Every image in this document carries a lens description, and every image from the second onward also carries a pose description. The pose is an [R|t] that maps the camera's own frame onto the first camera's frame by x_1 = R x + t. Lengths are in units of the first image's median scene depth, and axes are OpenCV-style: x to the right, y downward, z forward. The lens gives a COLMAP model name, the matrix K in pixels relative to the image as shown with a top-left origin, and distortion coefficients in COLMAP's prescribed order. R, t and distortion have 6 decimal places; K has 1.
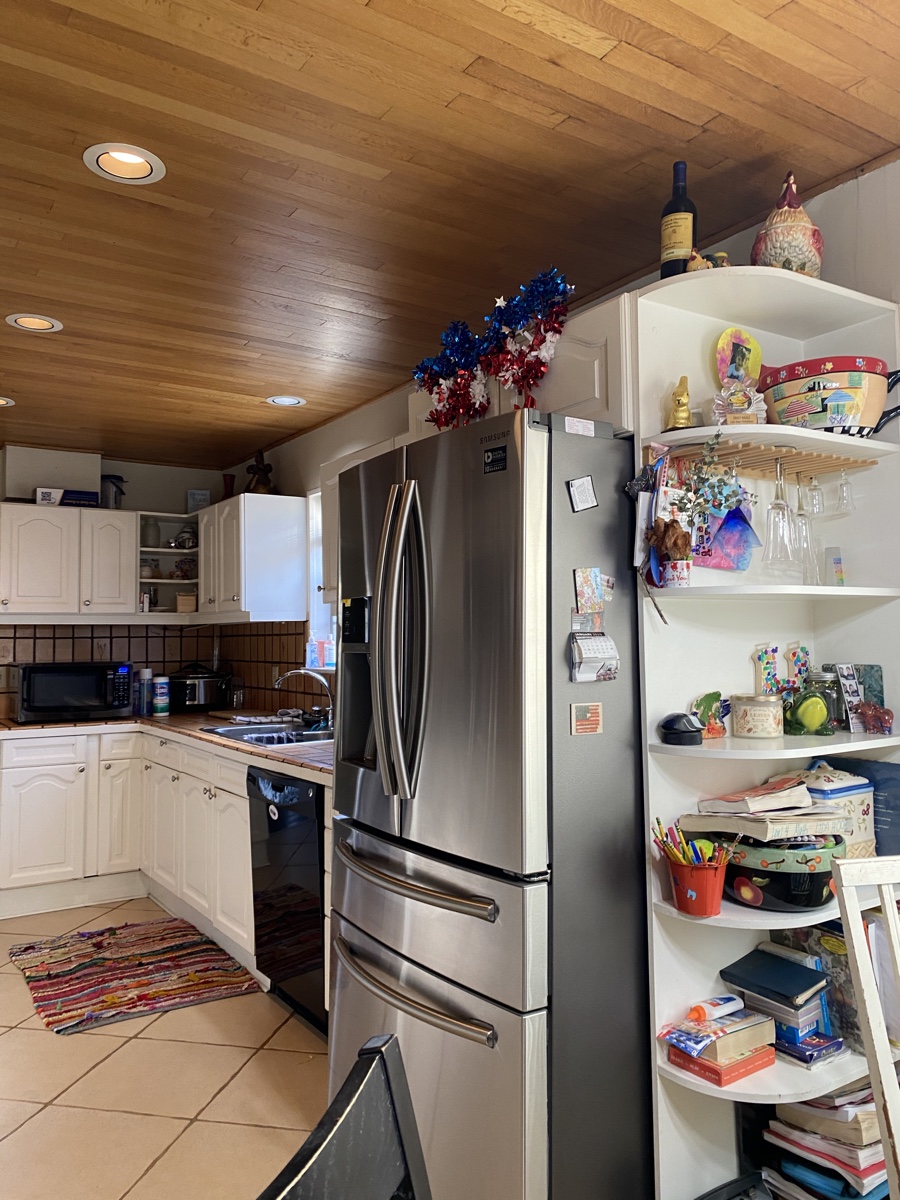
lens RADIAL K [[918.5, 0, 453.0], [0, 918.5, 584.5], [0, 0, 1]] dist [0.005395, -0.010704]
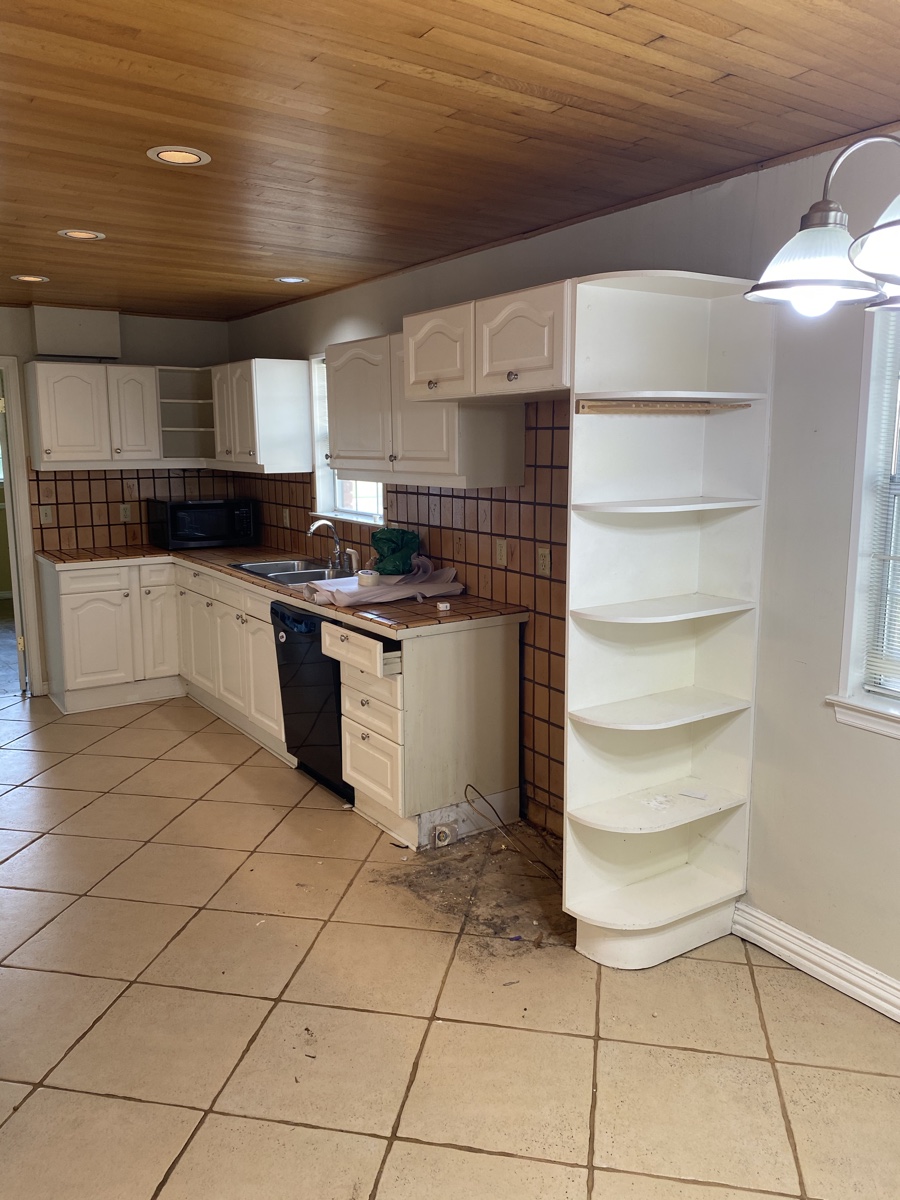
lens RADIAL K [[918.5, 0, 457.0], [0, 918.5, 597.0], [0, 0, 1]] dist [0.005395, -0.010704]
pose [[0.999799, 0.005380, 0.019329, 0.001251], [-0.009646, 0.973619, 0.227977, -0.071767], [-0.017592, -0.228118, 0.973475, -0.168487]]
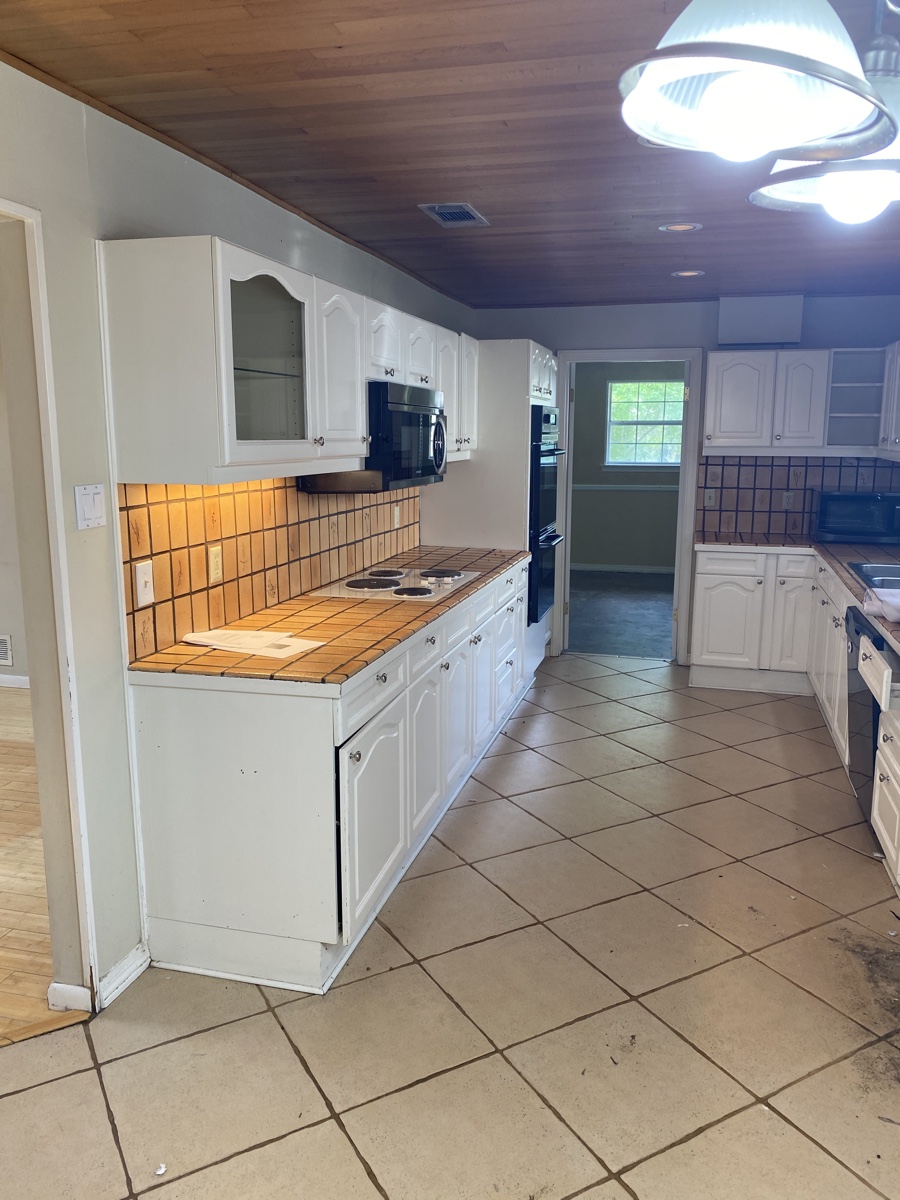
lens RADIAL K [[918.5, 0, 451.7], [0, 918.5, 601.4], [0, 0, 1]] dist [0.005395, -0.010704]
pose [[0.659706, 0.151677, -0.736058, 0.211715], [0.036585, 0.971778, 0.233042, -0.065965], [0.750632, -0.180668, 0.635539, -0.059442]]
